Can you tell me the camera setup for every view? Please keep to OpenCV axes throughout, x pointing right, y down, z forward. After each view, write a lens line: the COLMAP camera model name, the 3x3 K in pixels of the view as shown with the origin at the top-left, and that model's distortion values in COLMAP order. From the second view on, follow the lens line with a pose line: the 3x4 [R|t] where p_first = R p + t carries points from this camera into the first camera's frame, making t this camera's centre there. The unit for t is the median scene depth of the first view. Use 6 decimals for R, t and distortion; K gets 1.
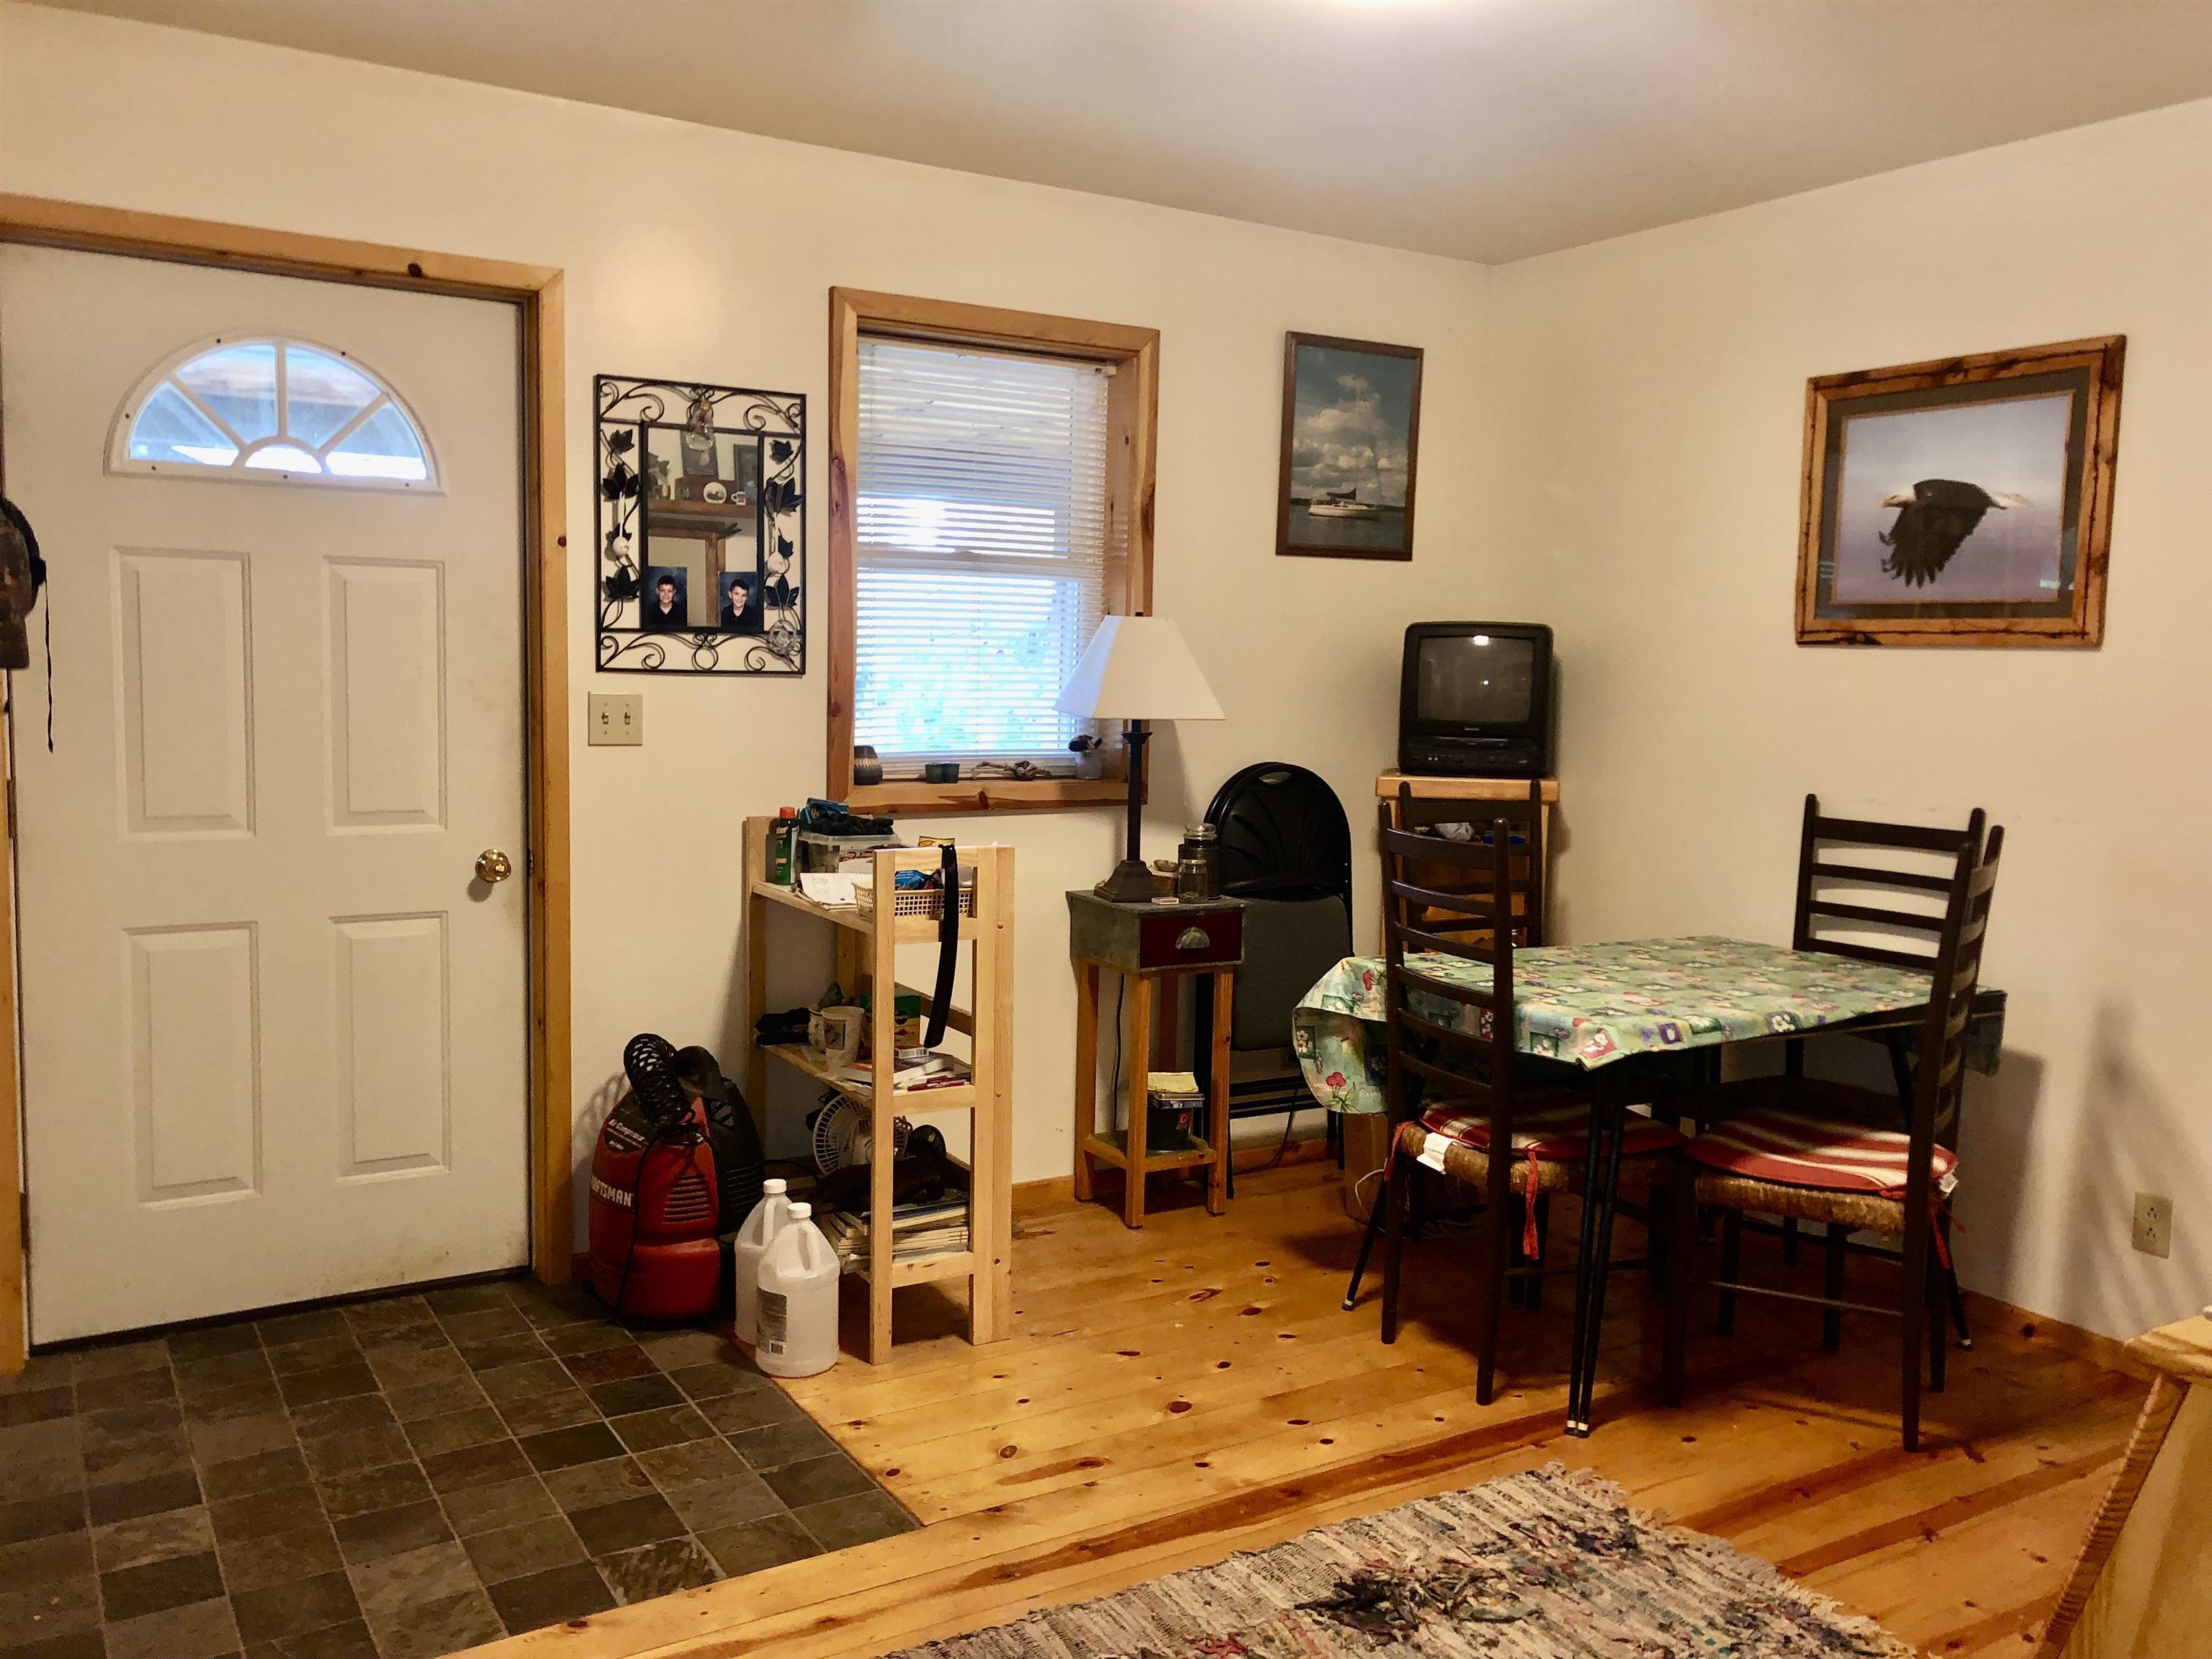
lens RADIAL K [[1821.1, 0, 1104.3], [0, 1821.1, 835.4], [0, 0, 1]] dist [-0.014757, -0.005444]
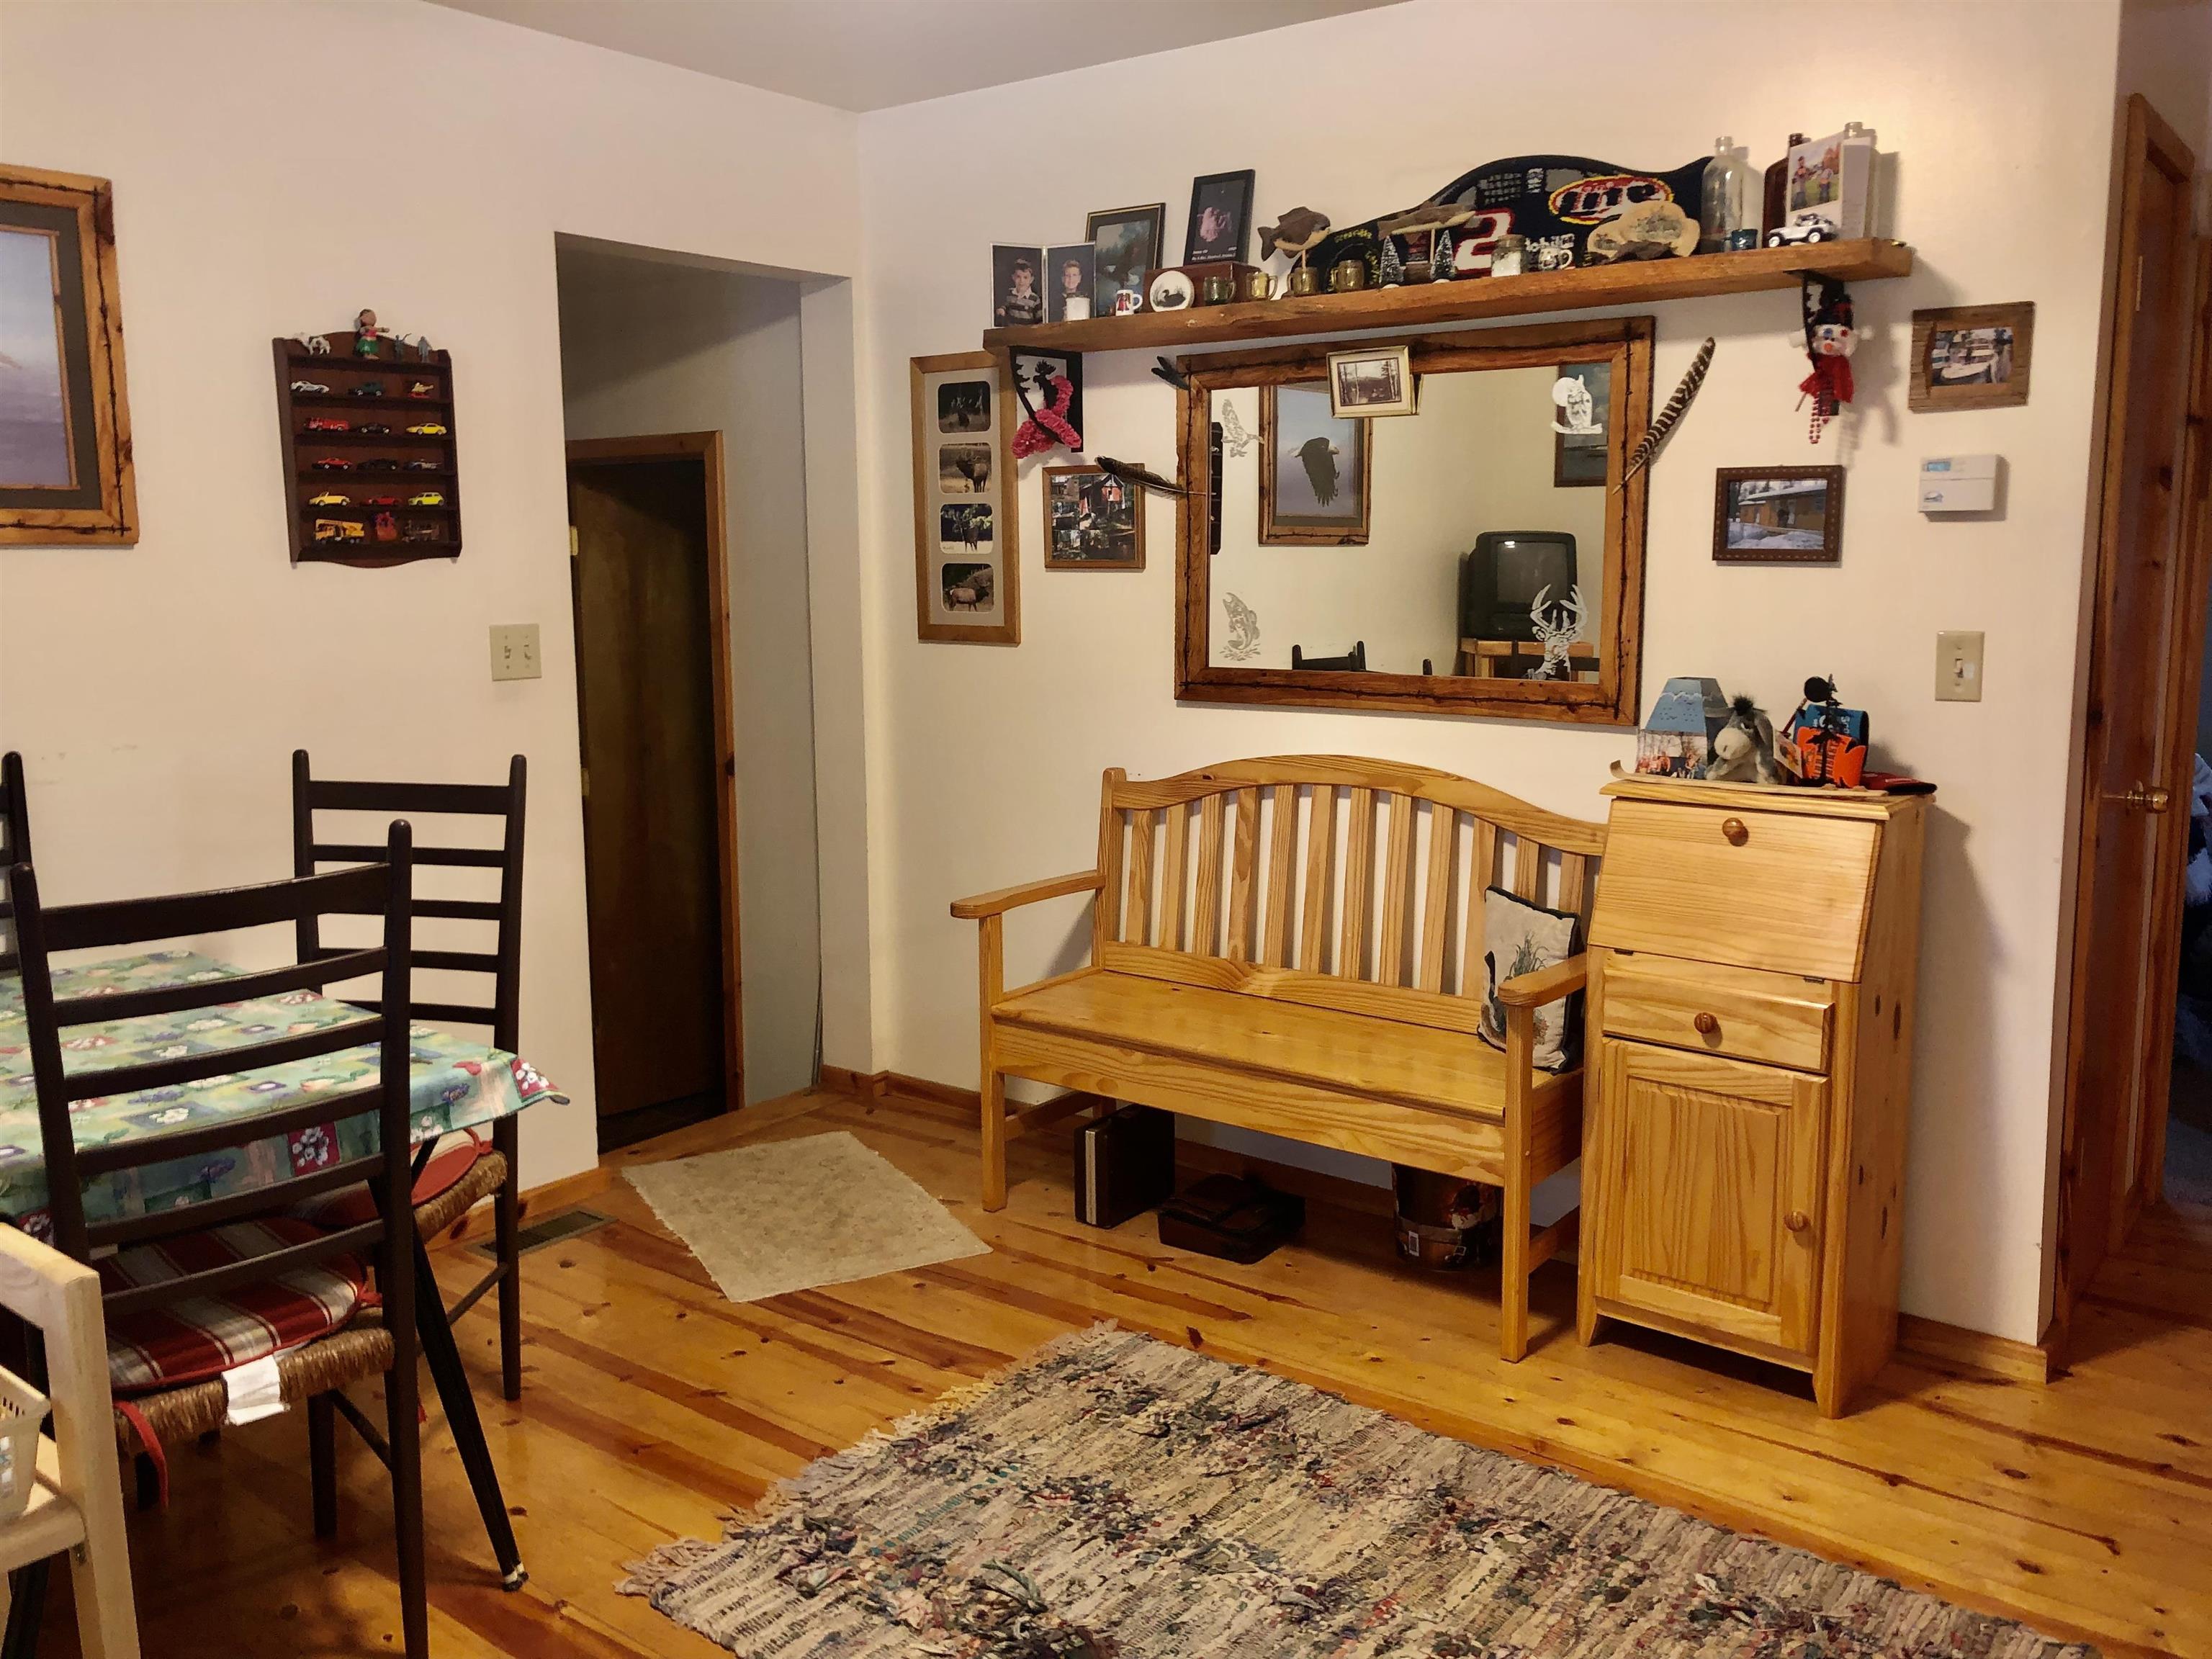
lens RADIAL K [[1821.1, 0, 1105.0], [0, 1821.1, 816.9], [0, 0, 1]] dist [-0.014757, -0.005444]
pose [[-0.367037, -0.155032, 0.917196, -0.537871], [0.099848, 0.973751, 0.204548, -0.131328], [-0.924832, 0.166657, -0.341922, 1.083791]]
